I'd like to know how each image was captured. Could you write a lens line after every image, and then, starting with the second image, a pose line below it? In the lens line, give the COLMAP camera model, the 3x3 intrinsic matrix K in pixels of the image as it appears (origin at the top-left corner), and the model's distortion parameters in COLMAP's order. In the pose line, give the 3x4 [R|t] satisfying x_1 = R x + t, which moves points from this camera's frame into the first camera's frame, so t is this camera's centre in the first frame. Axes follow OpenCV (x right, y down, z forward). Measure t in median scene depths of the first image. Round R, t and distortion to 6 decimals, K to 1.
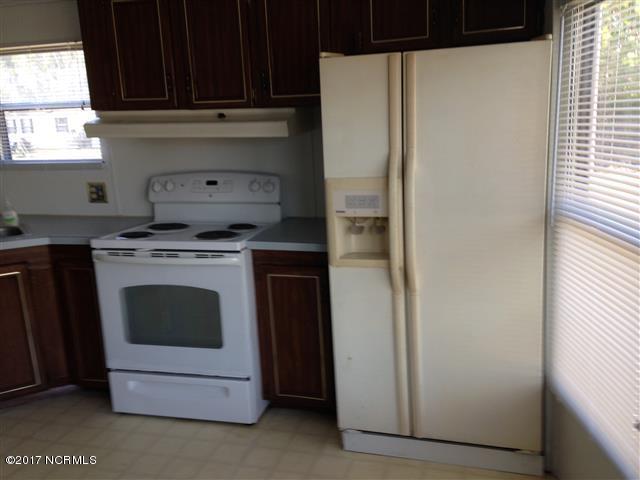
lens RADIAL K [[533.2, 0, 317.3], [0, 533.2, 239.8], [0, 0, 1]] dist [0.114121, -0.138776]
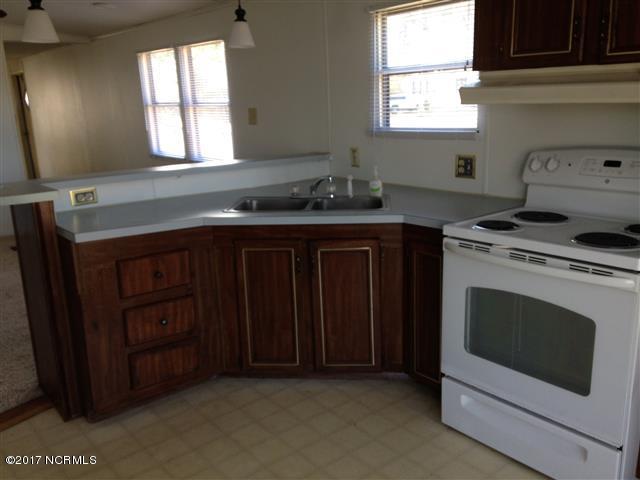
lens RADIAL K [[533.2, 0, 317.3], [0, 533.2, 239.8], [0, 0, 1]] dist [0.114121, -0.138776]
pose [[0.775271, 0.166028, -0.609417, -0.042114], [-0.121908, 0.986025, 0.113545, -0.044315], [0.619753, -0.013735, 0.784677, 0.177658]]
